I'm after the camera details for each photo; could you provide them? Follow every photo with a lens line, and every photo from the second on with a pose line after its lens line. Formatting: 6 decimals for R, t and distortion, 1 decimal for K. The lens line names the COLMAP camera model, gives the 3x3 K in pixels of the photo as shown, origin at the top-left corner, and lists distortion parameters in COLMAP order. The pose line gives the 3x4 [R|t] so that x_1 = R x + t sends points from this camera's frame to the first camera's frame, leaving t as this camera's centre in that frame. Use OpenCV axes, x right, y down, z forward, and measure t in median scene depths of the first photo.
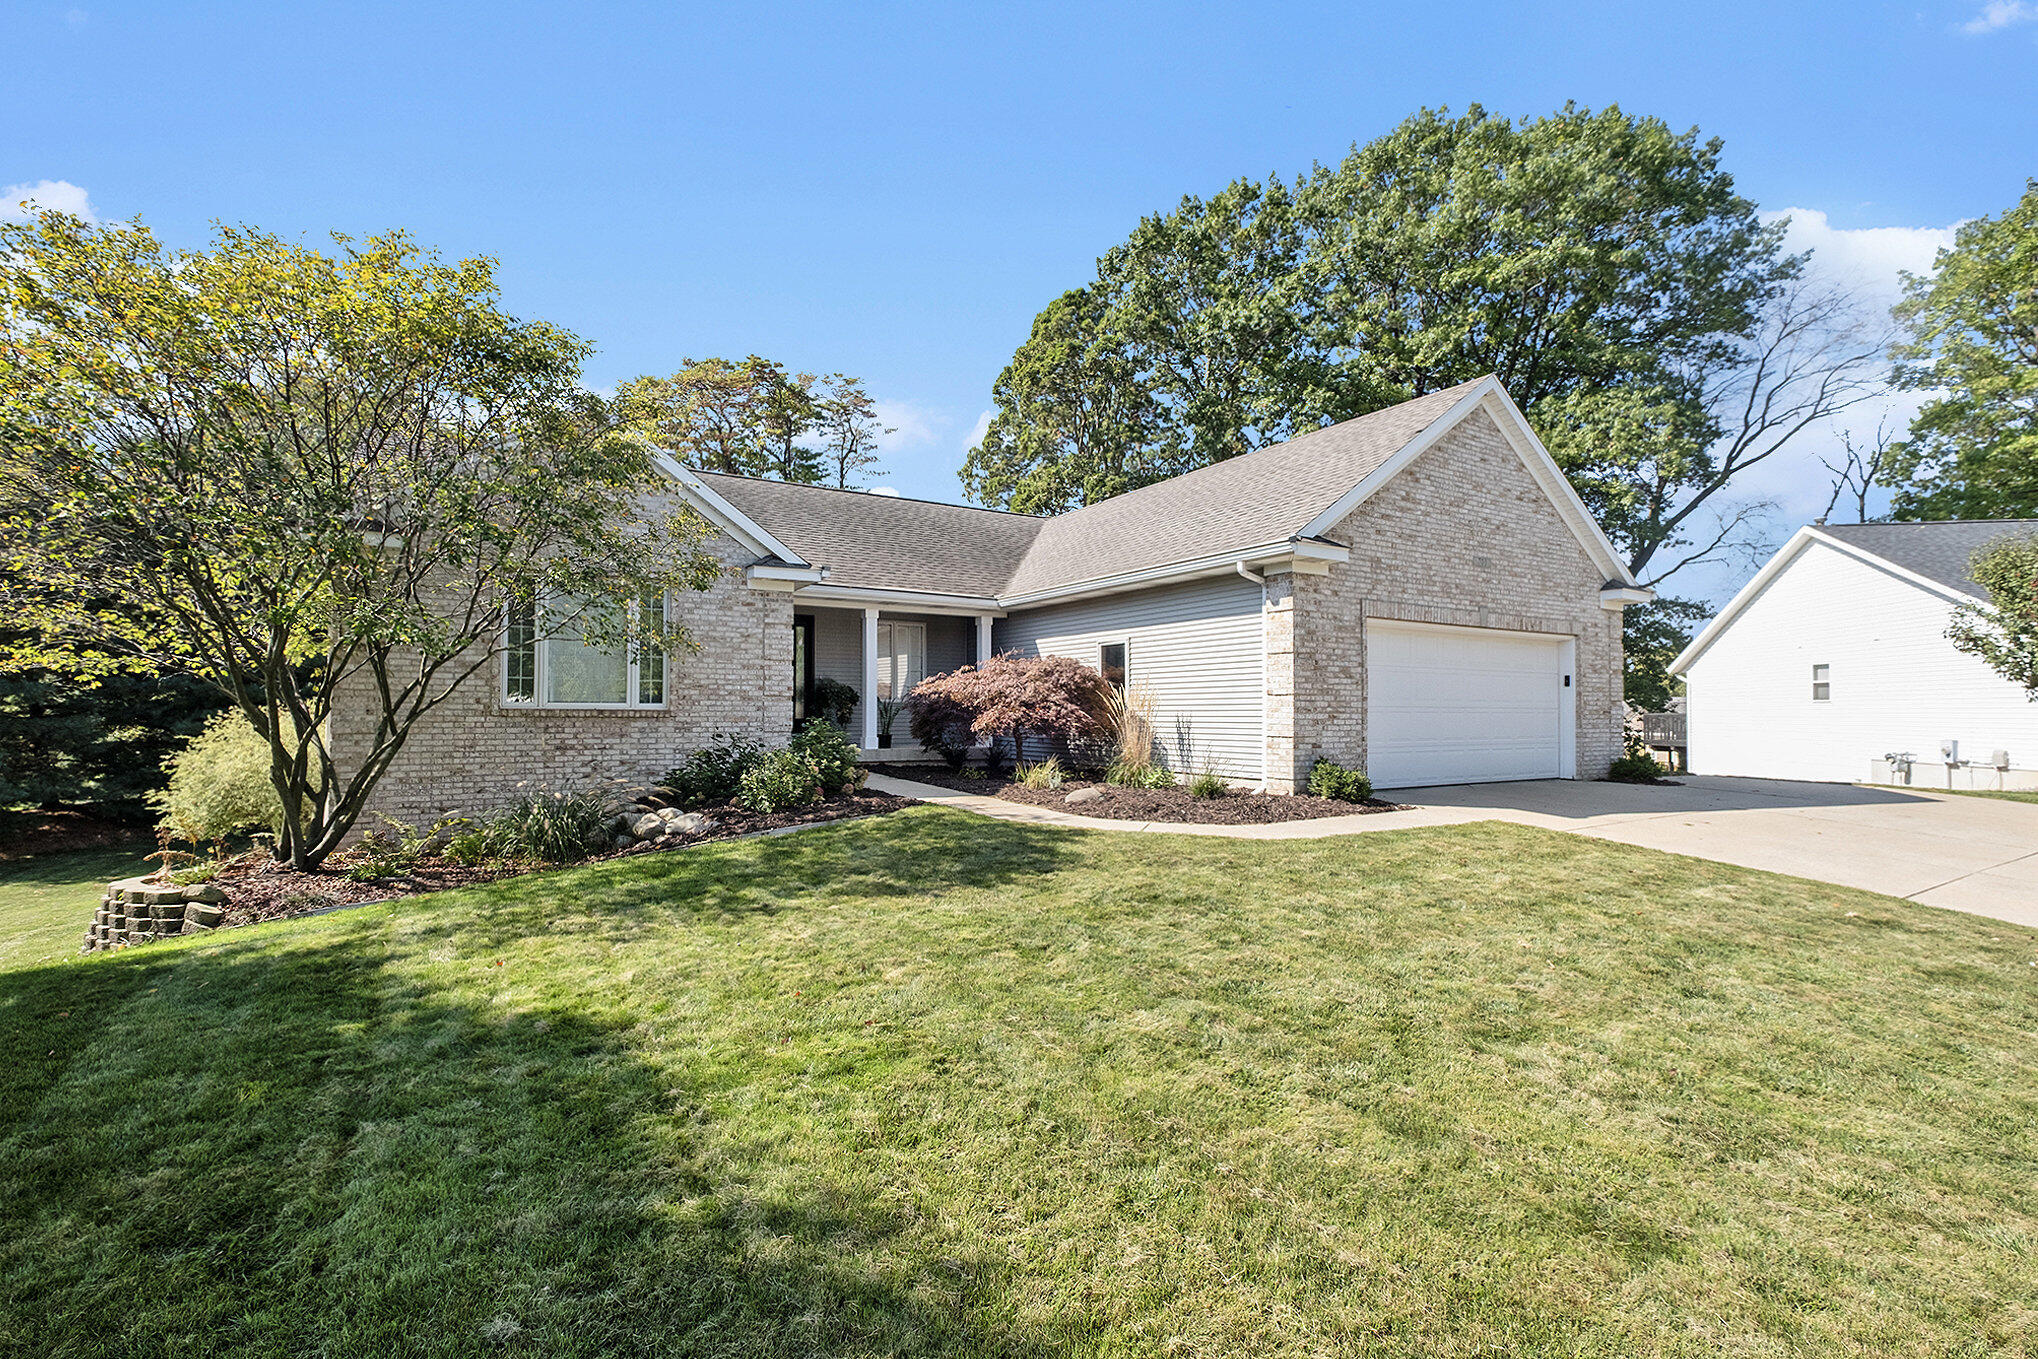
lens RADIAL K [[892.6, 0, 1013.2], [0, 892.6, 720.7], [0, 0, 1]] dist [-0.002638, -0.000151]
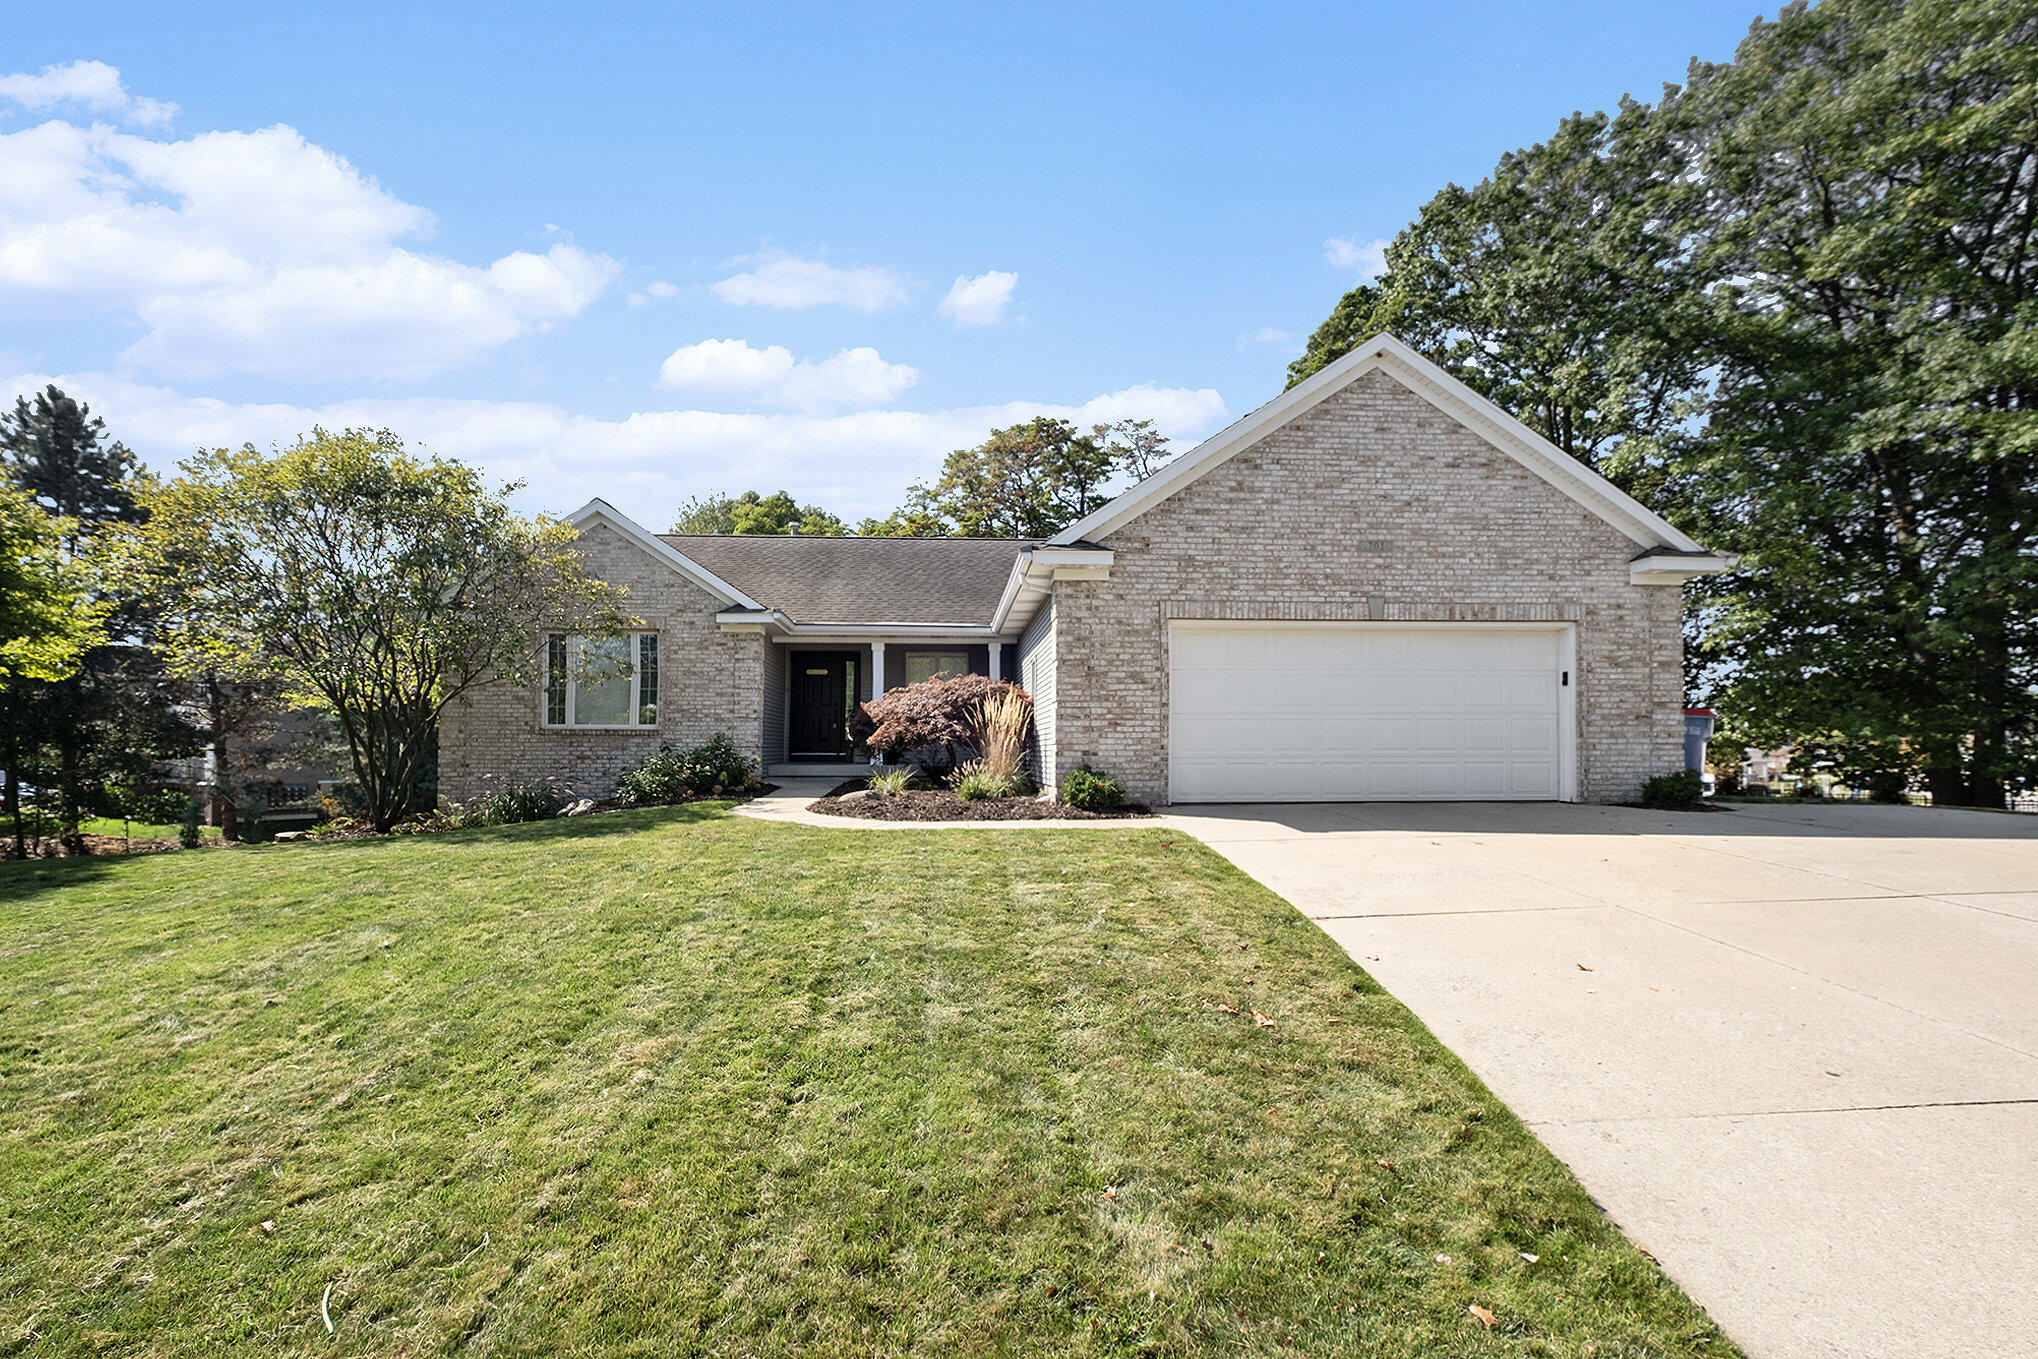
lens RADIAL K [[892.6, 0, 1013.2], [0, 892.6, 720.7], [0, 0, 1]] dist [-0.002638, -0.000151]
pose [[0.893435, -0.021030, -0.448700, 0.613104], [0.002918, 0.999154, -0.041017, 0.028155], [0.449183, 0.035337, 0.892741, 0.071405]]
